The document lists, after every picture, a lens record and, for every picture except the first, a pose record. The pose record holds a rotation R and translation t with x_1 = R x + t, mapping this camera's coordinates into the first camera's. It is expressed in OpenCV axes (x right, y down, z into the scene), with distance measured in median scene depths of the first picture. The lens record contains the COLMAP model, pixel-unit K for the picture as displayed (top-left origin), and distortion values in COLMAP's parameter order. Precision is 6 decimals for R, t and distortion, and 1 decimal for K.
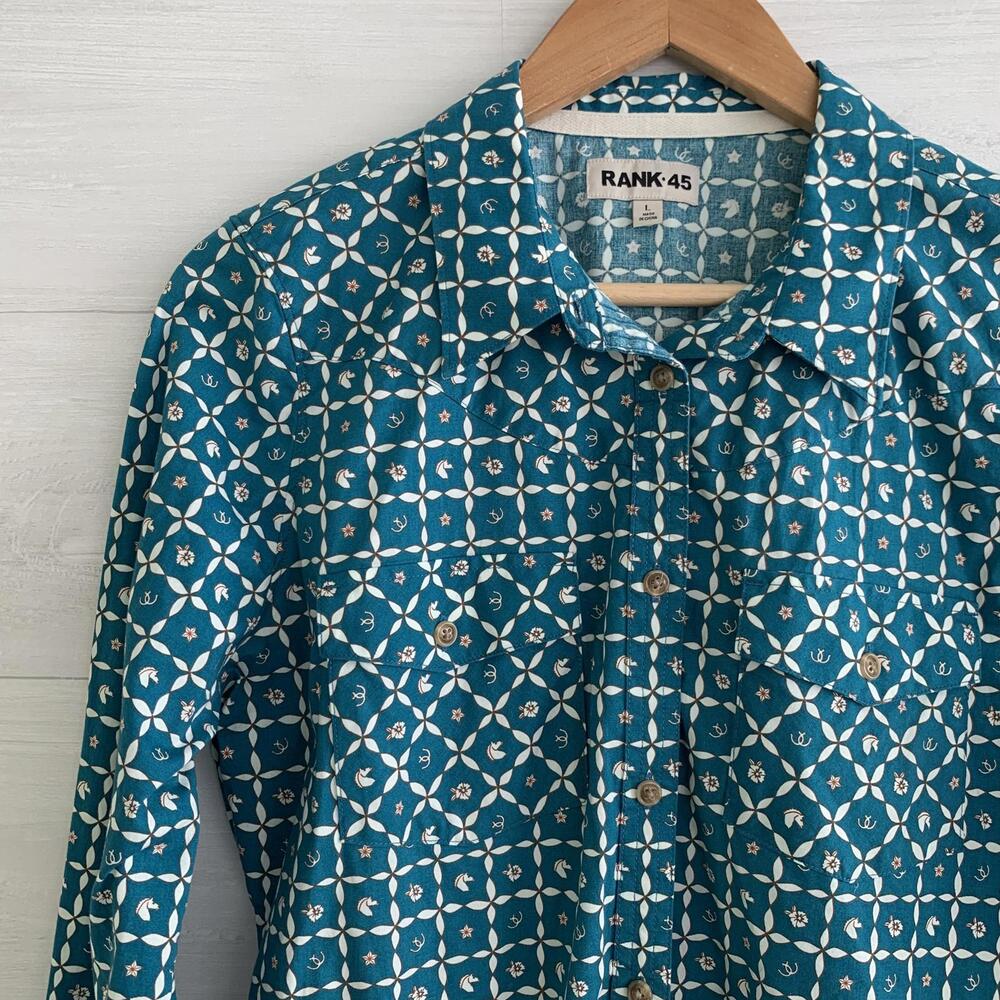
lens RADIAL K [[1040.7, 0, 468.7], [0, 1040.7, 486.1], [0, 0, 1]] dist [0.093484, -0.233654]
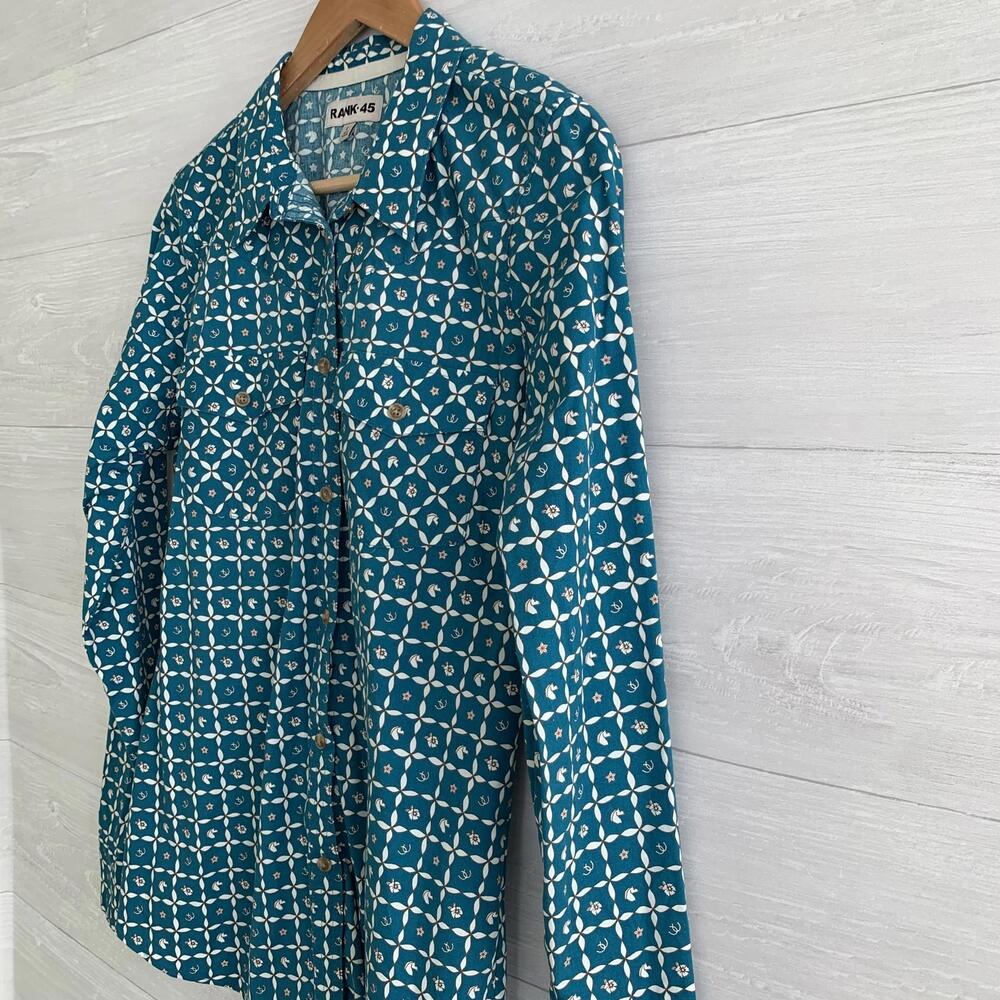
lens RADIAL K [[1042.4, 0, 495.5], [0, 1042.4, 489.8], [0, 0, 1]] dist [0.148125, -0.431222]
pose [[0.783831, 0.046477, -0.619233, 1.395013], [-0.032607, 0.998900, 0.033699, 0.220725], [0.620118, -0.006223, 0.784484, -0.105312]]
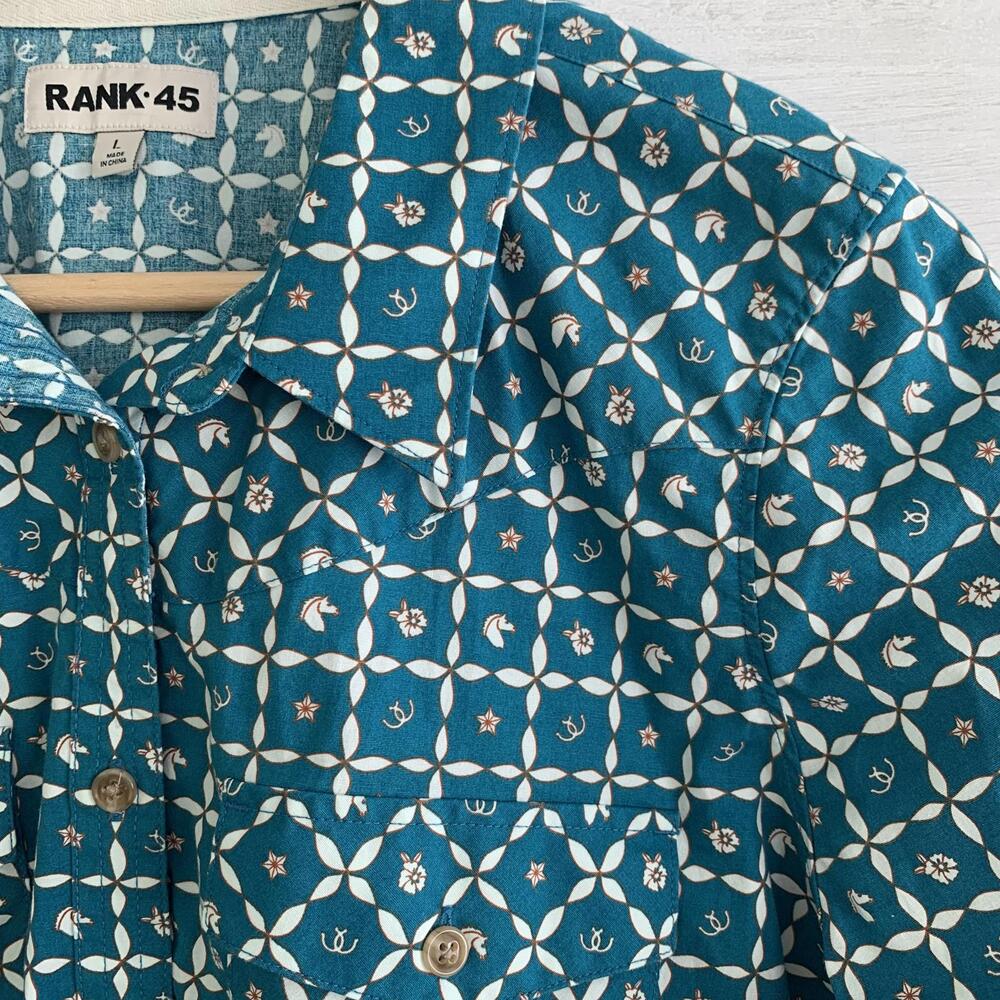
lens RADIAL K [[1042.4, 0, 495.5], [0, 1042.4, 489.8], [0, 0, 1]] dist [0.148125, -0.431222]
pose [[0.997772, -0.015406, -0.064906, 0.434799], [0.018167, 0.998946, 0.042159, -0.096051], [0.064188, -0.043245, 0.997000, 0.430136]]
